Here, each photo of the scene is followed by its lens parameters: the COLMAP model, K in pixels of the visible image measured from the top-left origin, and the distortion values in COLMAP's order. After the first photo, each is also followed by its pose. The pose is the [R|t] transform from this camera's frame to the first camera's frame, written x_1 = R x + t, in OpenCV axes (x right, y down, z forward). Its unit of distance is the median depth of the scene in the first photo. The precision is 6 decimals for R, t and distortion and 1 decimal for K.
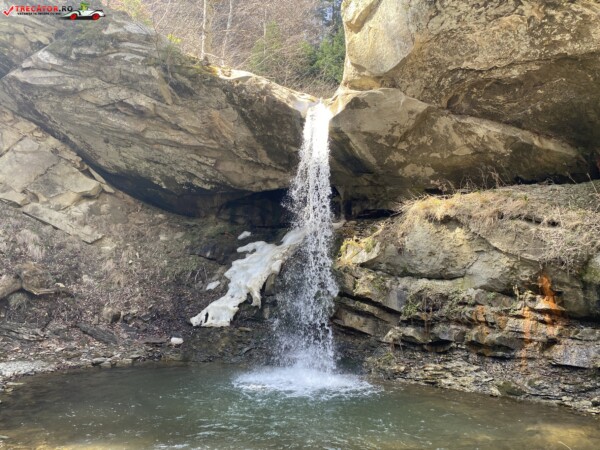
lens RADIAL K [[461.6, 0, 300.0], [0, 461.6, 225.0], [0, 0, 1]] dist [-0.038608, 0.064325]
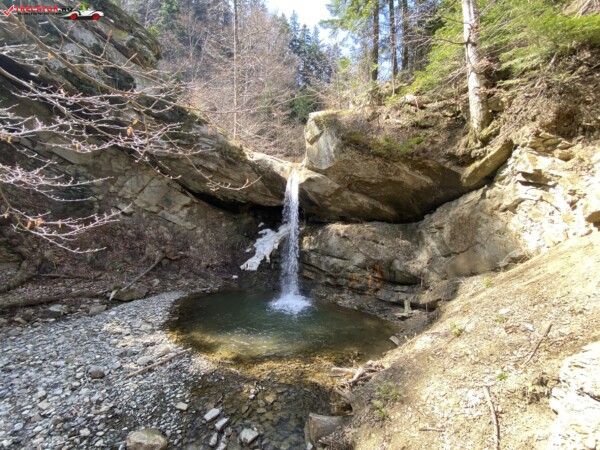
lens RADIAL K [[240.8, 0, 298.6], [0, 240.8, 226.6], [0, 0, 1]] dist [0.016527, -0.018780]
pose [[0.998744, -0.008801, 0.049317, 0.004069], [-0.000683, 0.981961, 0.189083, -0.244094], [-0.050092, -0.188879, 0.980722, -0.204654]]
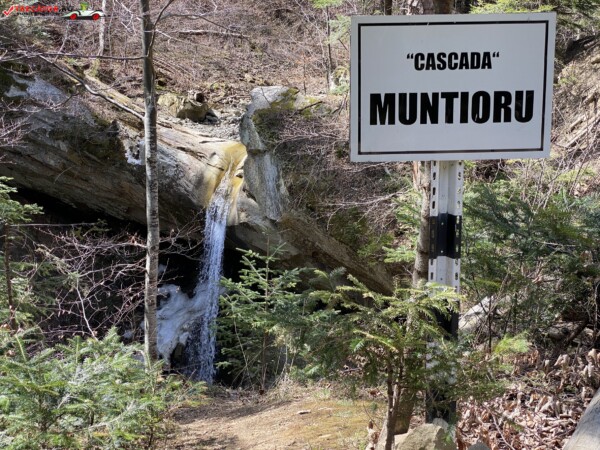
lens RADIAL K [[891.8, 0, 308.3], [0, 891.8, 220.6], [0, 0, 1]] dist [0.105569, -0.050607]
pose [[0.999627, 0.027191, 0.002502, 0.252362], [-0.026412, 0.939584, 0.341298, -0.979876], [0.006929, -0.341237, 0.939952, -1.035805]]
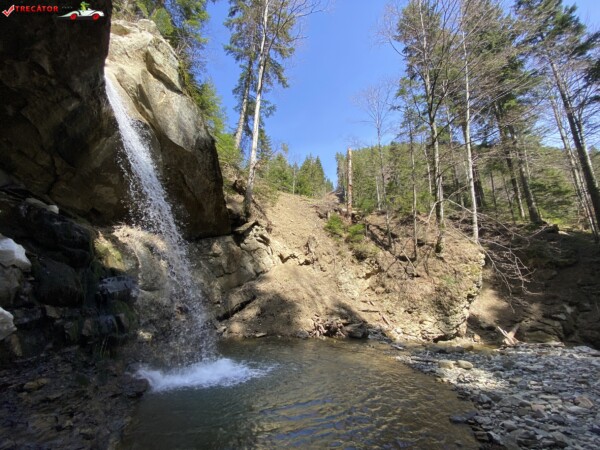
lens RADIAL K [[241.3, 0, 297.5], [0, 241.3, 225.9], [0, 0, 1]] dist [0.031915, -0.026292]
pose [[-0.714184, 0.187988, 0.674241, -0.476455], [-0.113211, 0.919554, -0.376302, 0.131886], [-0.690742, -0.345081, -0.635449, 0.966381]]
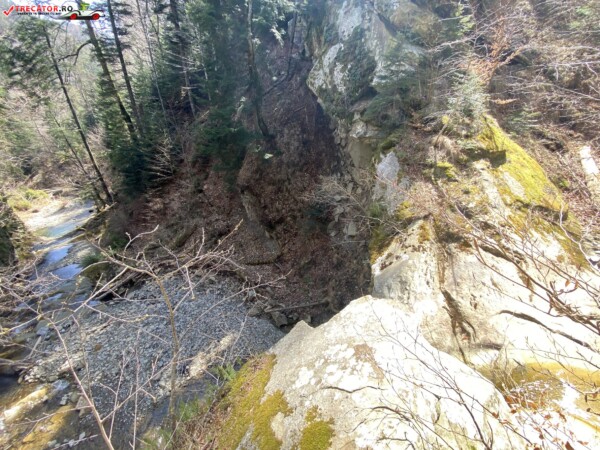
lens RADIAL K [[240.8, 0, 298.6], [0, 240.8, 226.6], [0, 0, 1]] dist [0.016527, -0.018780]
pose [[-0.025874, 0.434285, -0.900404, 0.238827], [0.137637, 0.893675, 0.427085, -0.666989], [0.990145, -0.112879, -0.082897, 0.979989]]
